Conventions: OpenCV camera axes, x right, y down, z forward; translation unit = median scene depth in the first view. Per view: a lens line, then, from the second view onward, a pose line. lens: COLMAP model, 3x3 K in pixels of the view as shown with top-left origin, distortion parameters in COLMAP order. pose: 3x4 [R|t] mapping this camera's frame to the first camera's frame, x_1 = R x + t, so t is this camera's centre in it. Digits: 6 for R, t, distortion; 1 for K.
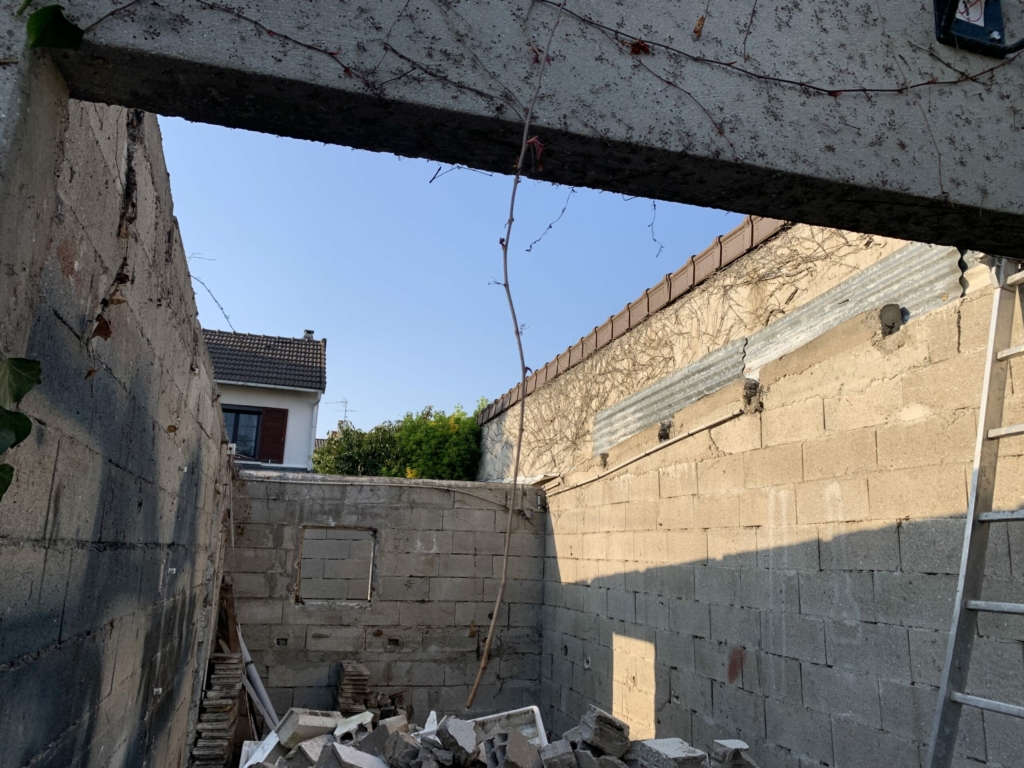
lens RADIAL K [[770.9, 0, 507.0], [0, 770.9, 388.6], [0, 0, 1]] dist [0.030915, -0.033045]
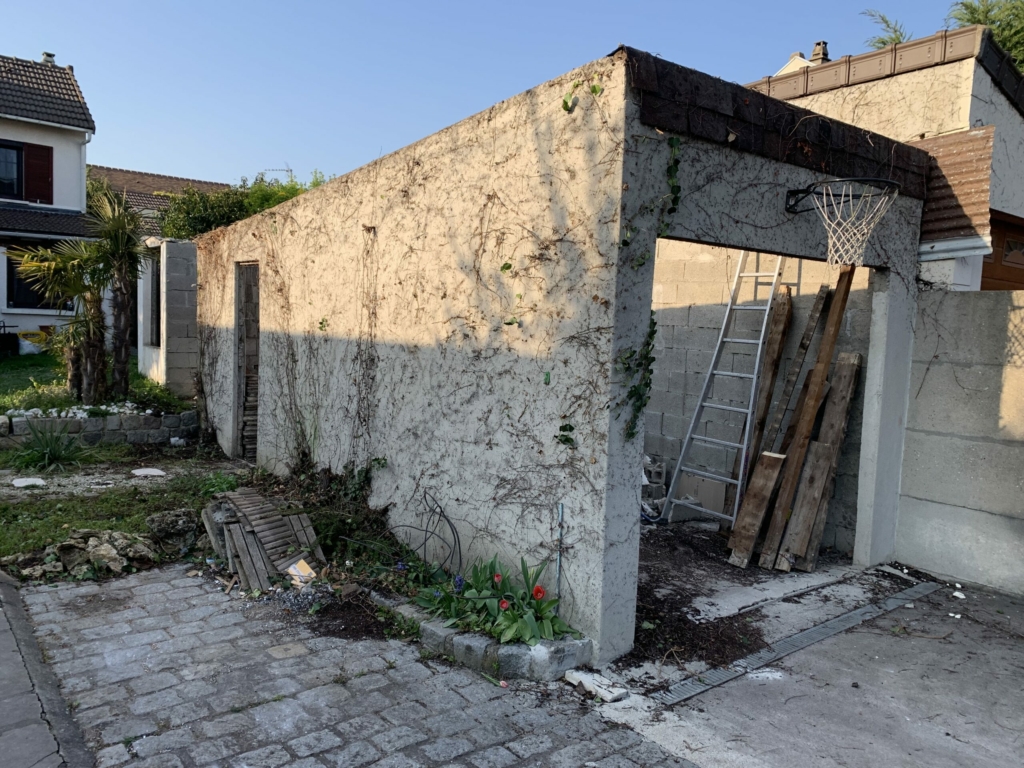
lens RADIAL K [[770.9, 0, 507.5], [0, 770.9, 386.9], [0, 0, 1]] dist [0.030915, -0.033045]
pose [[0.924452, -0.016564, 0.380939, -0.385731], [-0.104341, 0.949933, 0.294518, -0.094815], [-0.366745, -0.312015, 0.876439, -0.383341]]
